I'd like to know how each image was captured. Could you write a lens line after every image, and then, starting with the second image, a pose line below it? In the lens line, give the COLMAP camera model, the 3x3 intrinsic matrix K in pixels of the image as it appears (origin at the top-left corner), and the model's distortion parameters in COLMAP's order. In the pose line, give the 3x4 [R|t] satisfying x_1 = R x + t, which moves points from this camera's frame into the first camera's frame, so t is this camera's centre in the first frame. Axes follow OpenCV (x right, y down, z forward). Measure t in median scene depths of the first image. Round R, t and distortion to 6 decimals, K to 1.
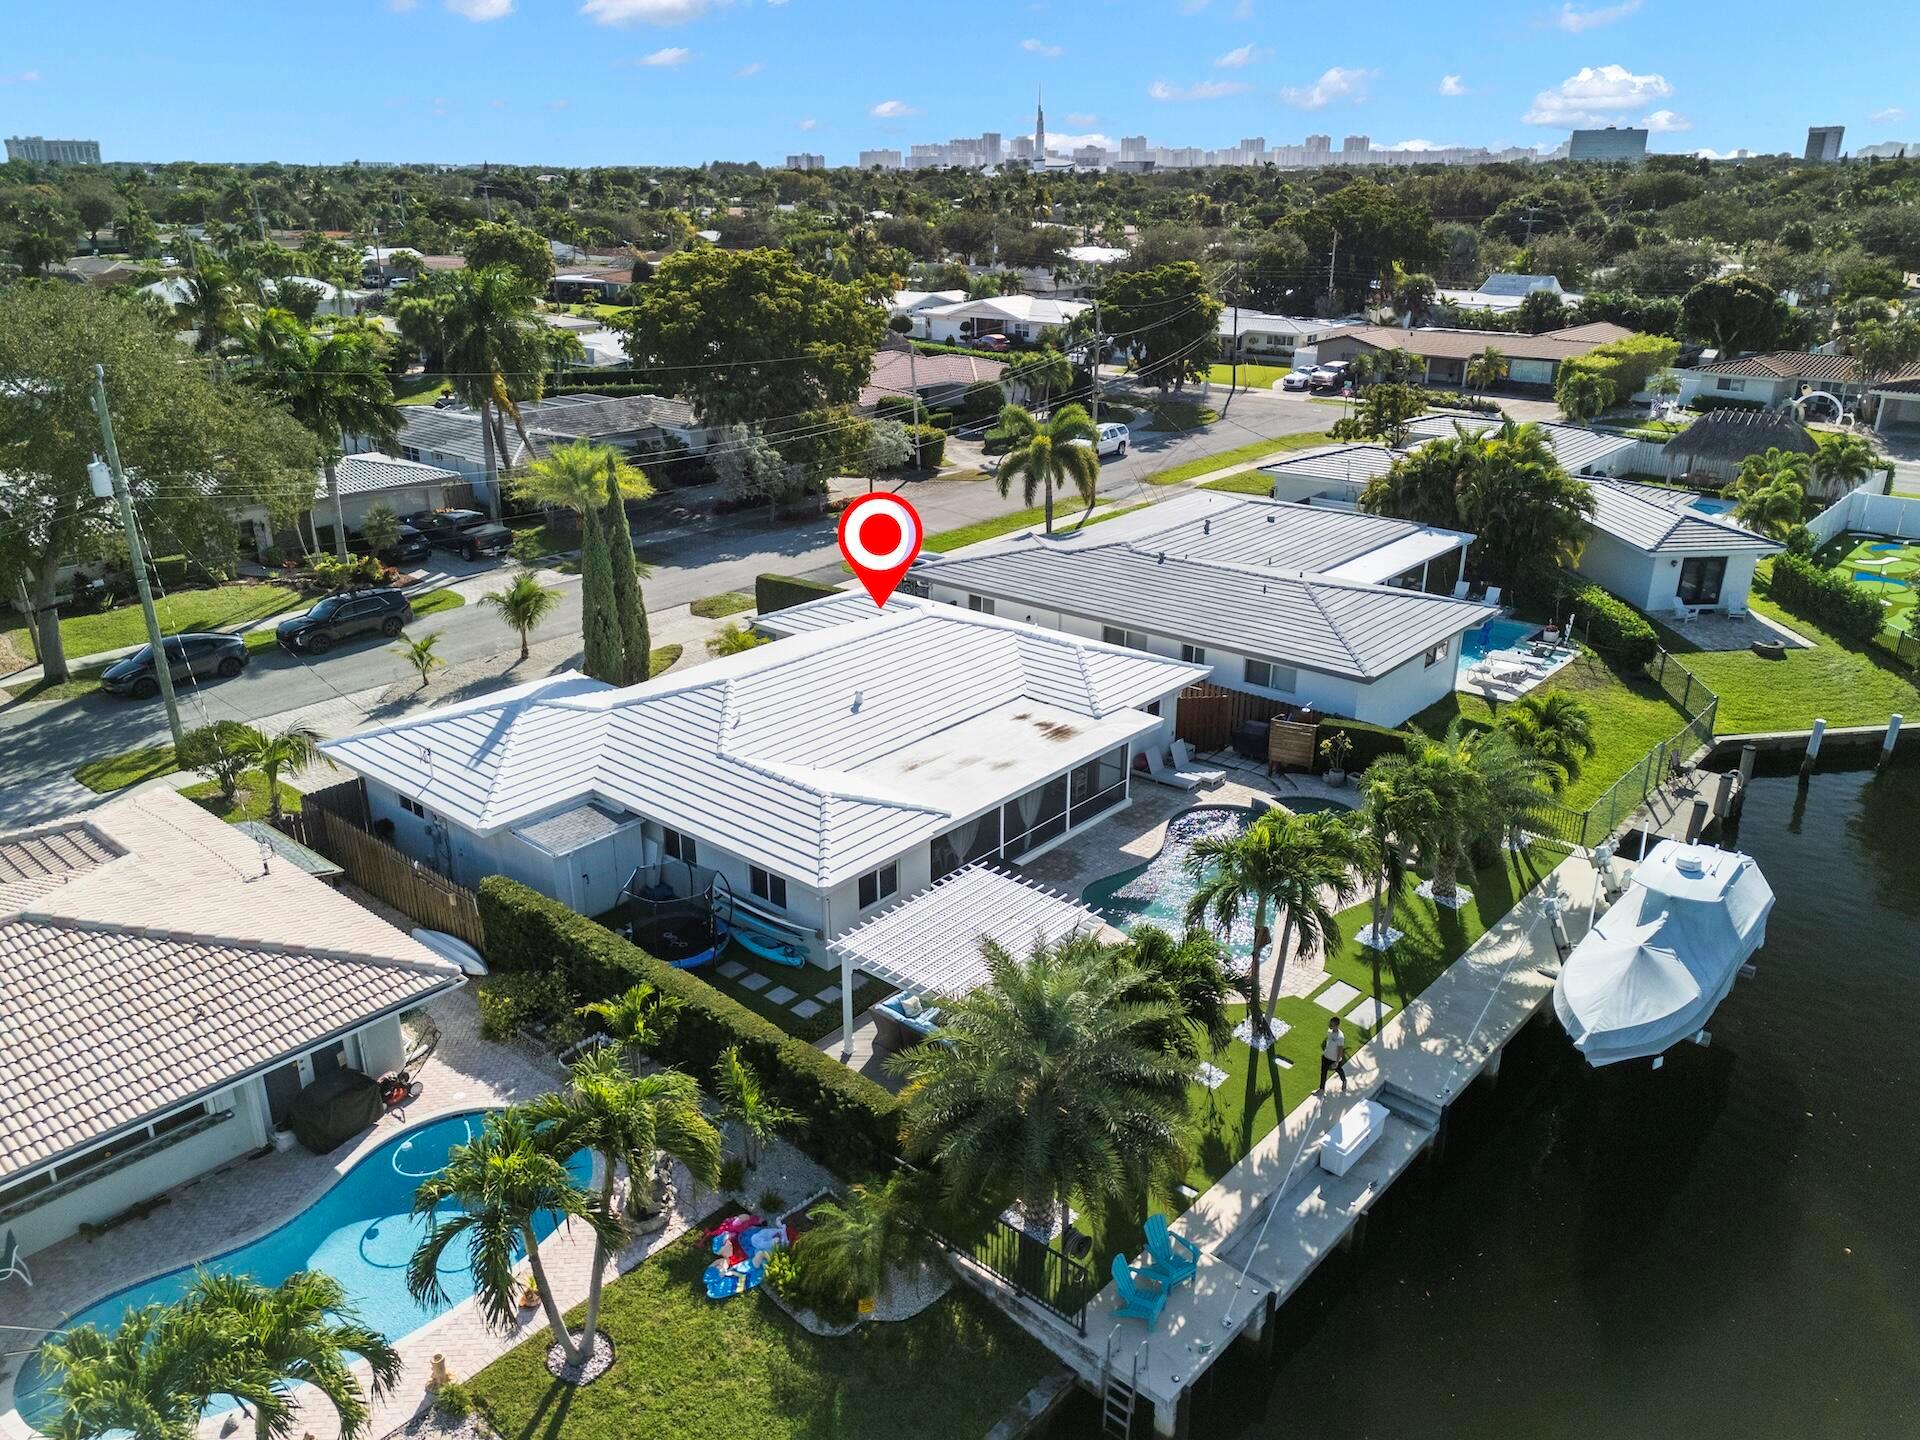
lens RADIAL K [[1396.6, 0, 952.1], [0, 1396.6, 714.8], [0, 0, 1]] dist [0.092438, -0.102194]
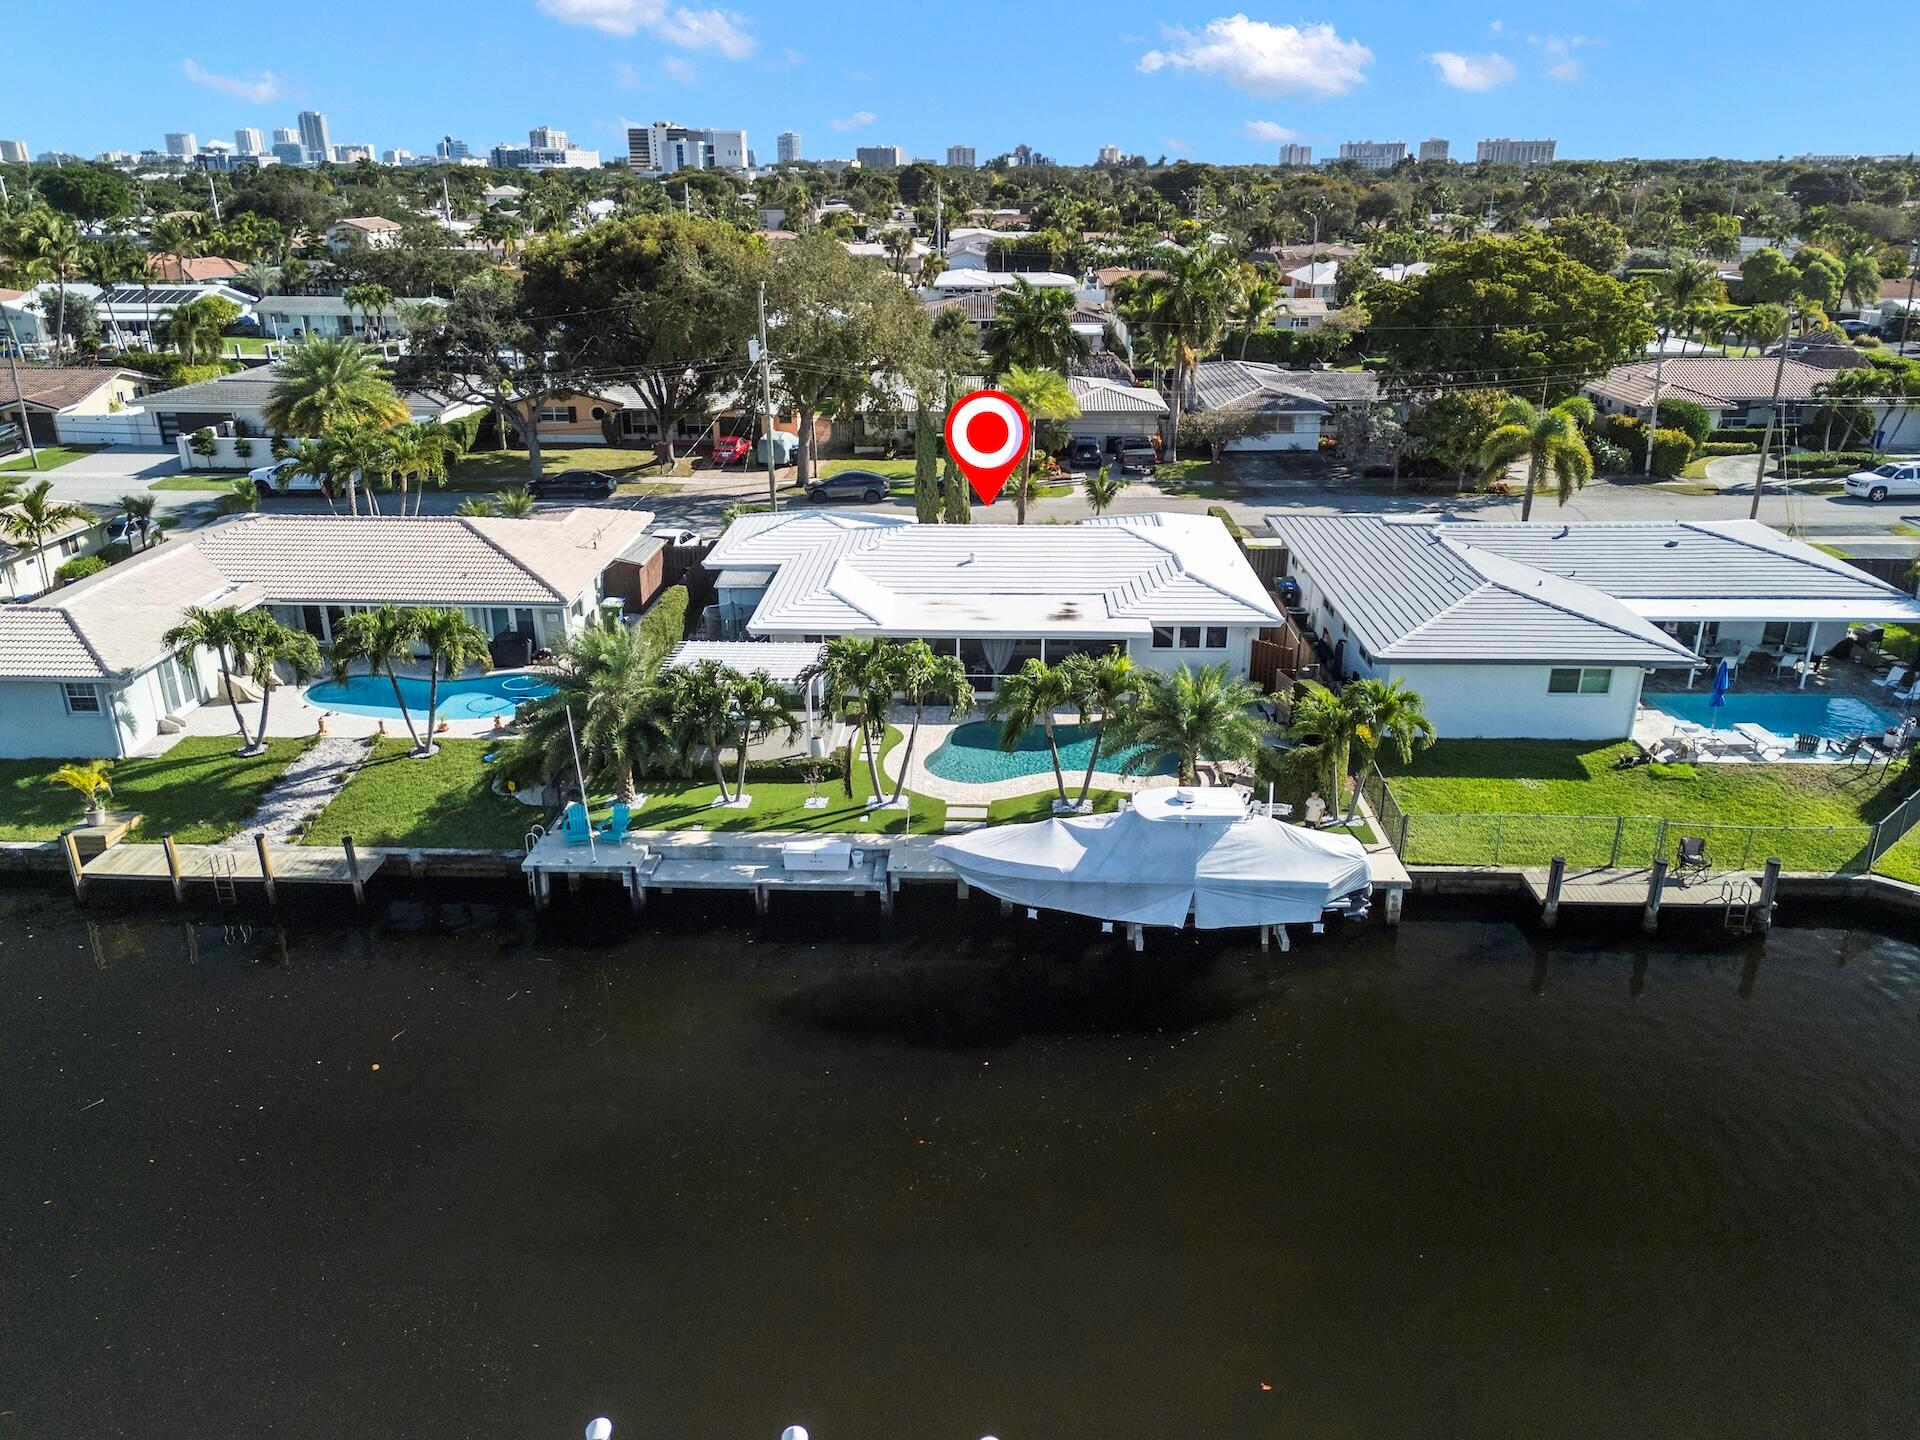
lens RADIAL K [[1396.6, 0, 952.1], [0, 1396.6, 714.8], [0, 0, 1]] dist [0.092438, -0.102194]
pose [[0.632151, 0.279522, -0.722671, 0.925267], [-0.278969, 0.952224, 0.124285, -0.030115], [0.722885, 0.123036, 0.679926, 0.097383]]
